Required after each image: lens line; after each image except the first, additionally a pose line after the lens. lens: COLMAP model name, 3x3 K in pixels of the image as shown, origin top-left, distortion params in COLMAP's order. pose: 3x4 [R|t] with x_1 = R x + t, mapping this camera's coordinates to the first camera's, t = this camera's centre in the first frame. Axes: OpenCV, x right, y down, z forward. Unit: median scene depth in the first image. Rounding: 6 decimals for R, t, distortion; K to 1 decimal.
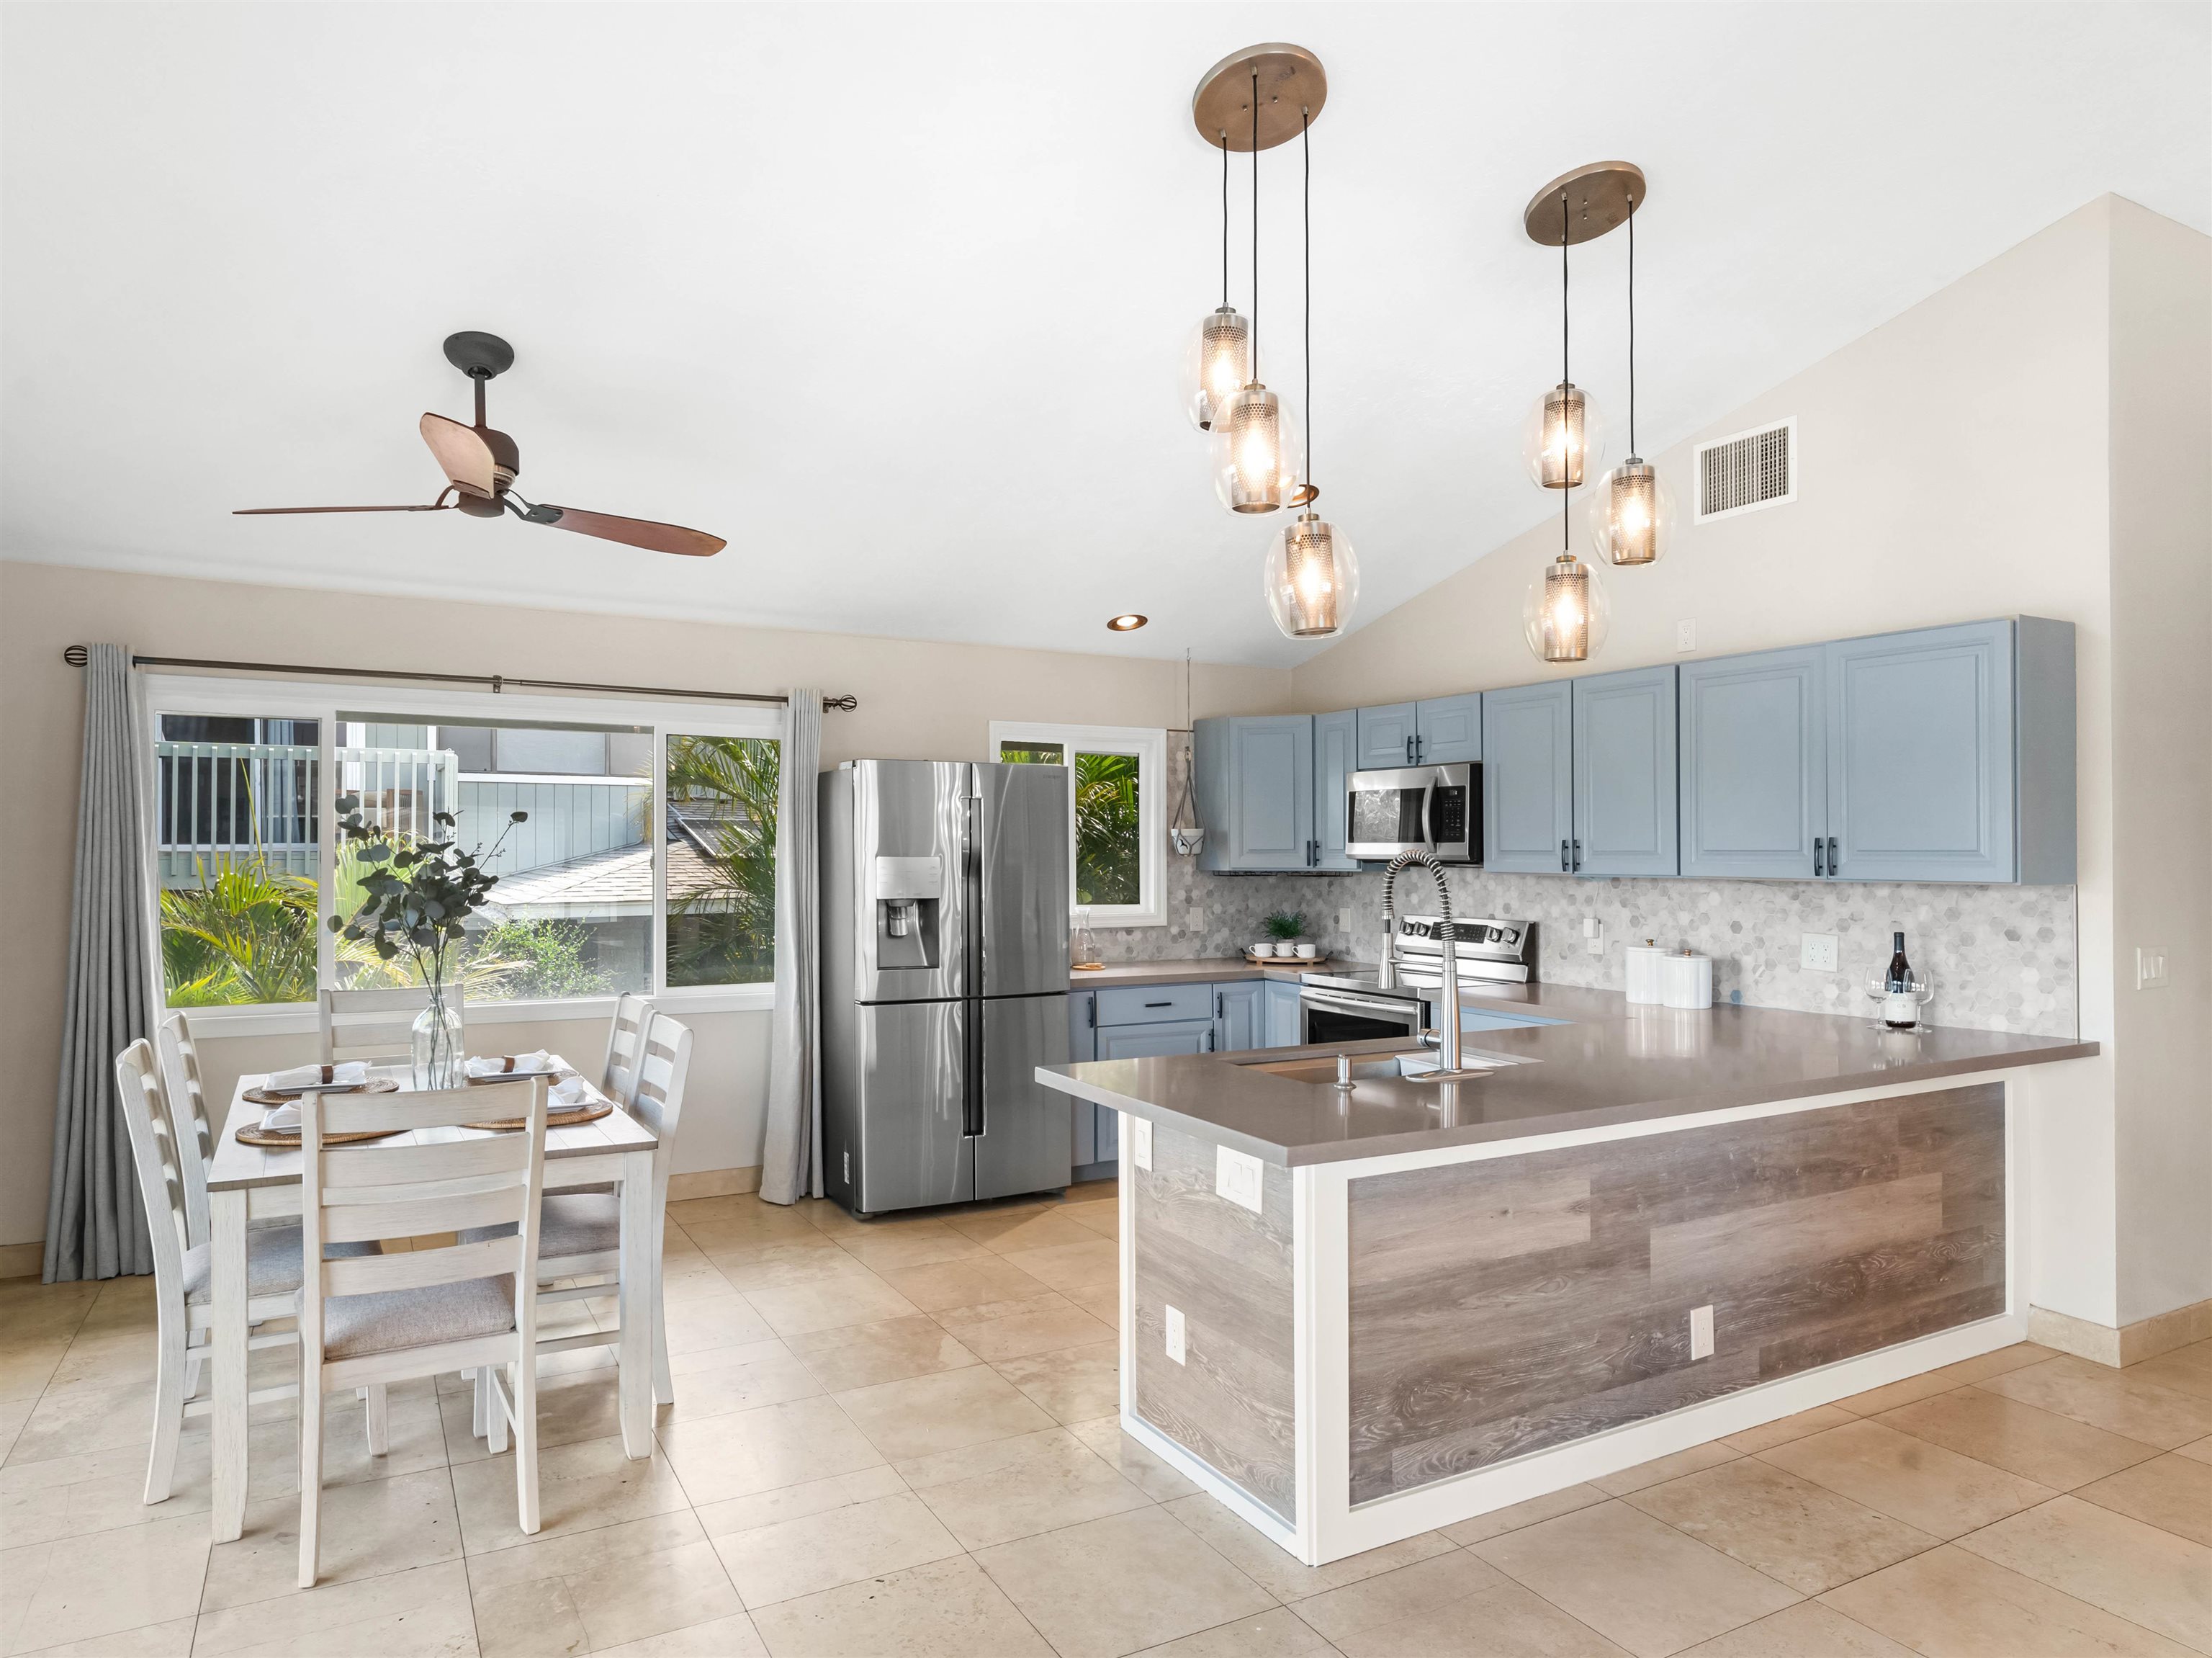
lens RADIAL K [[1374.0, 0, 1101.8], [0, 1374.0, 834.2], [0, 0, 1]] dist [-0.006961, 0.007009]
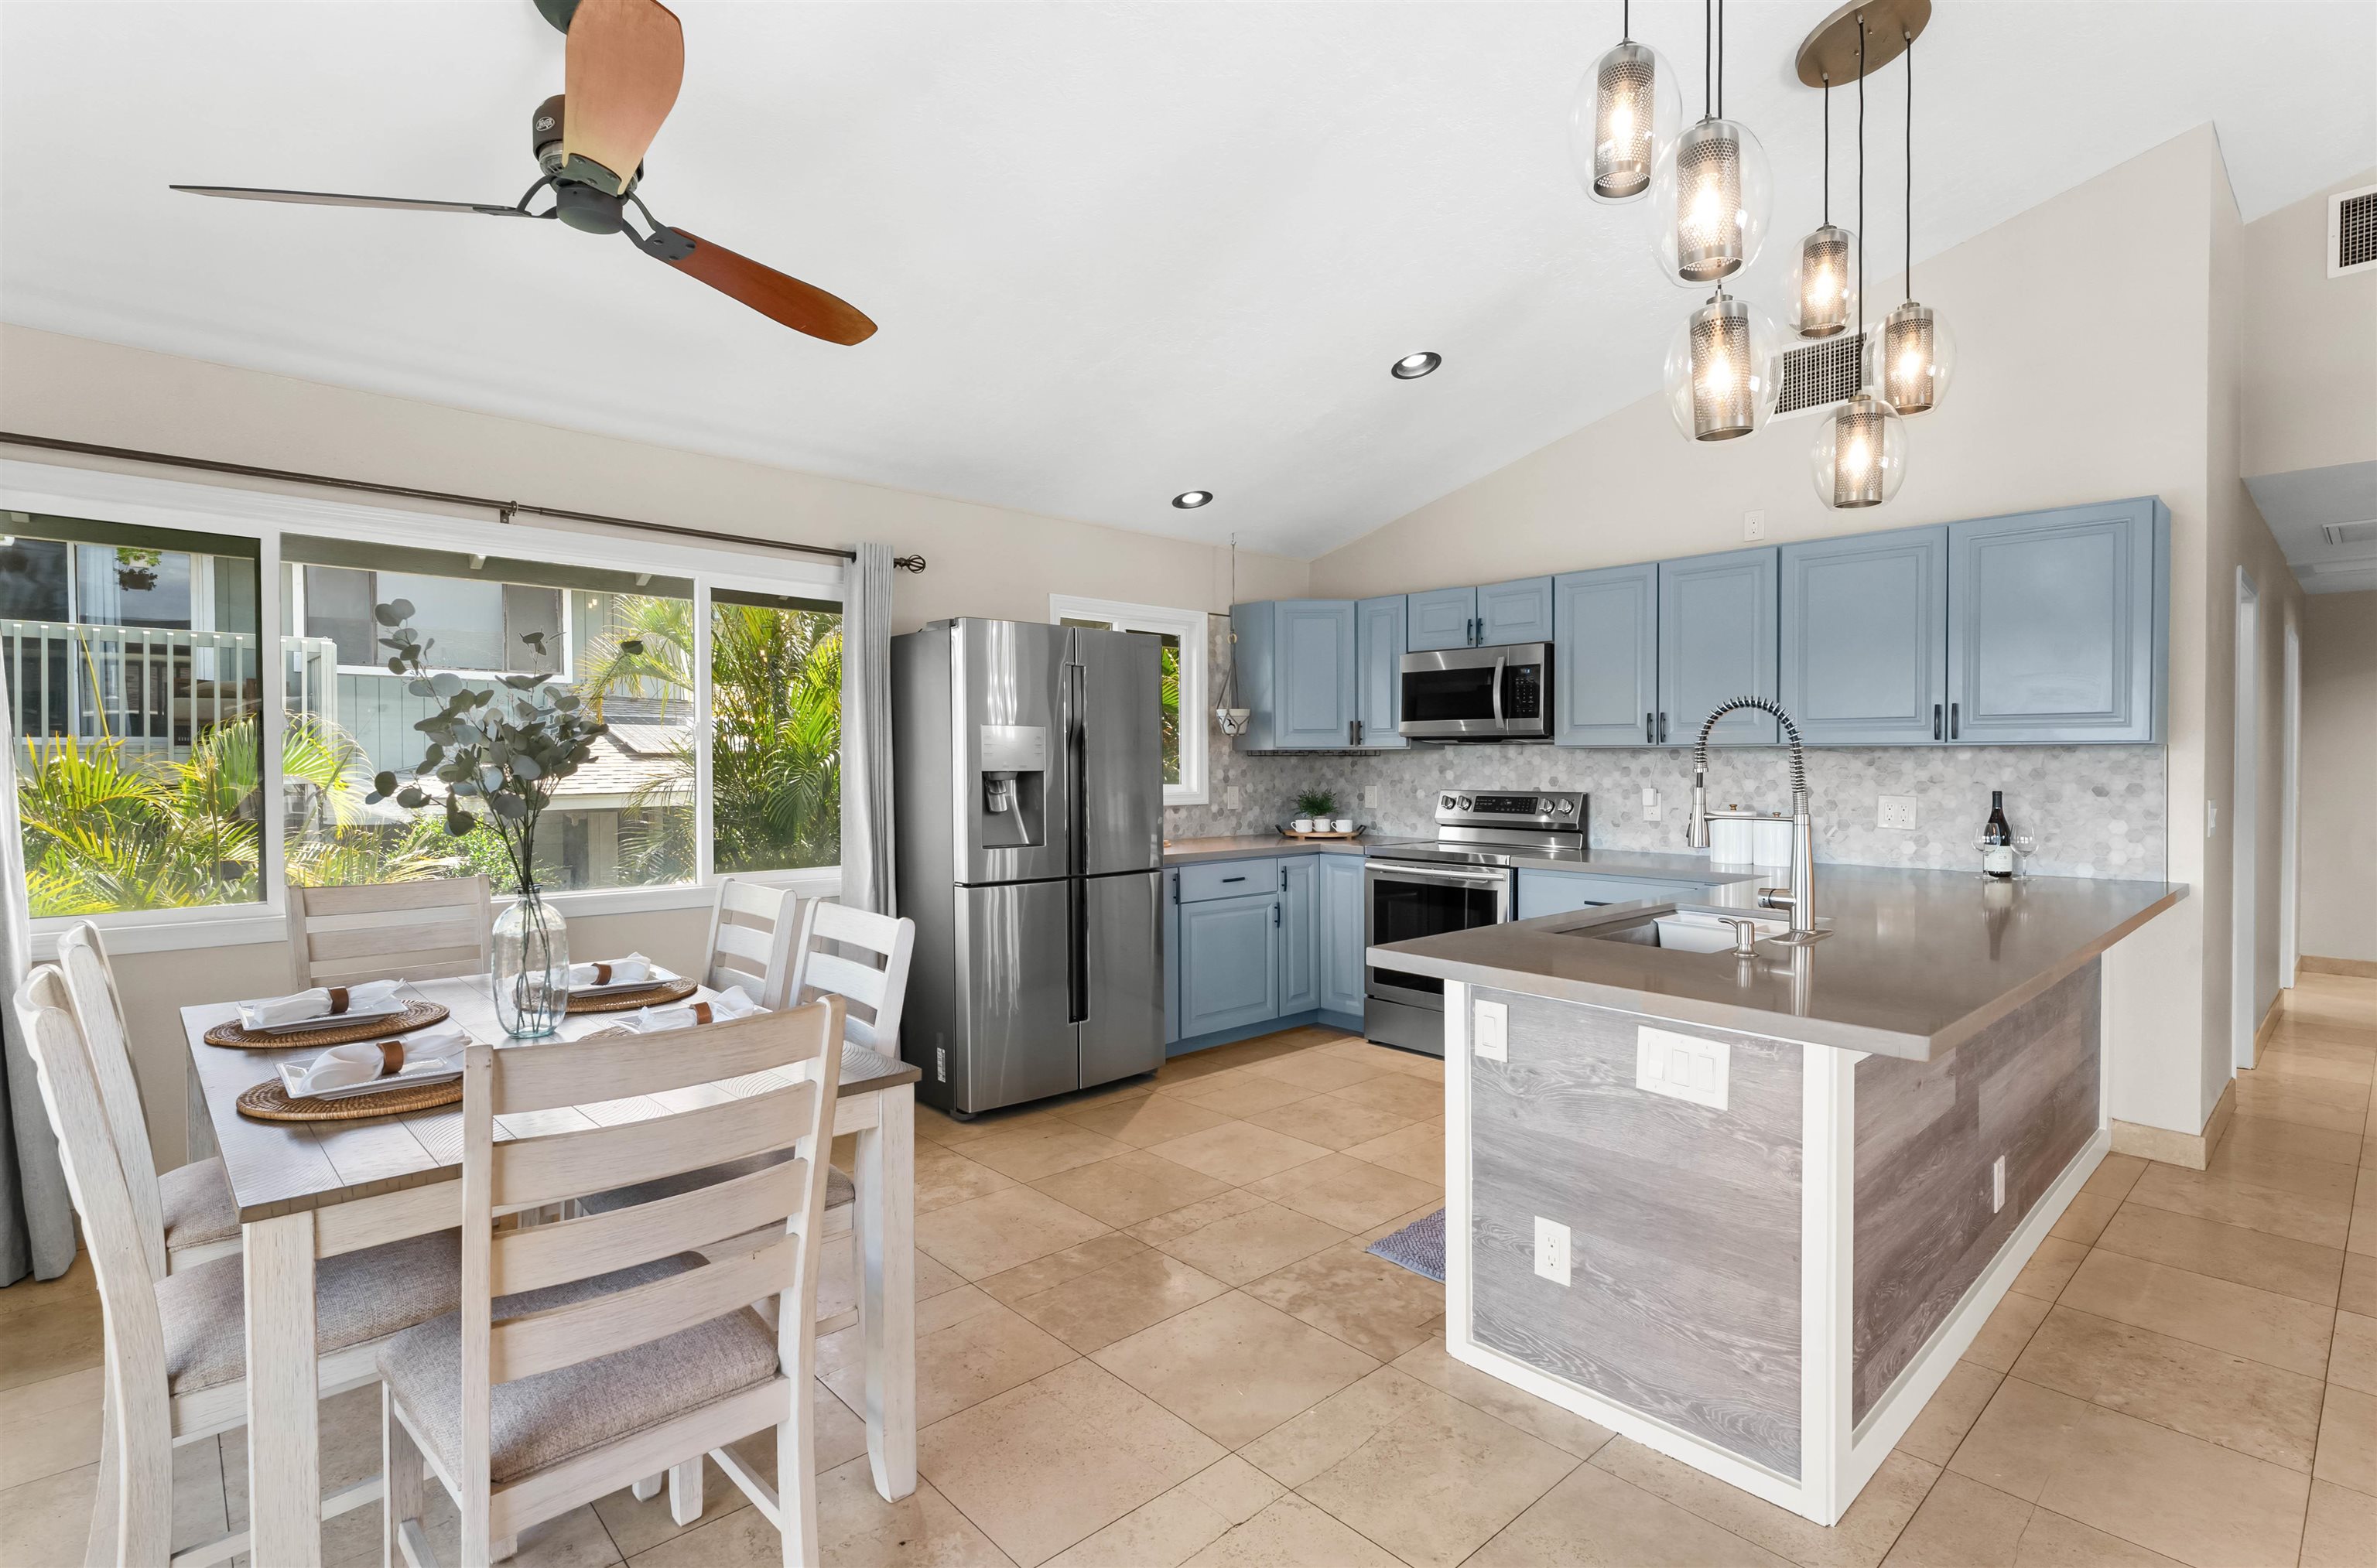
lens RADIAL K [[1101.8, 0, 1196.4], [0, 1101.8, 777.0], [0, 0, 1]] dist [-0.001450, 0.000239]
pose [[0.965405, -0.003418, 0.260734, -0.257743], [-0.002762, 0.999724, 0.023331, 0.039587], [-0.260742, -0.023244, 0.965129, 0.301889]]
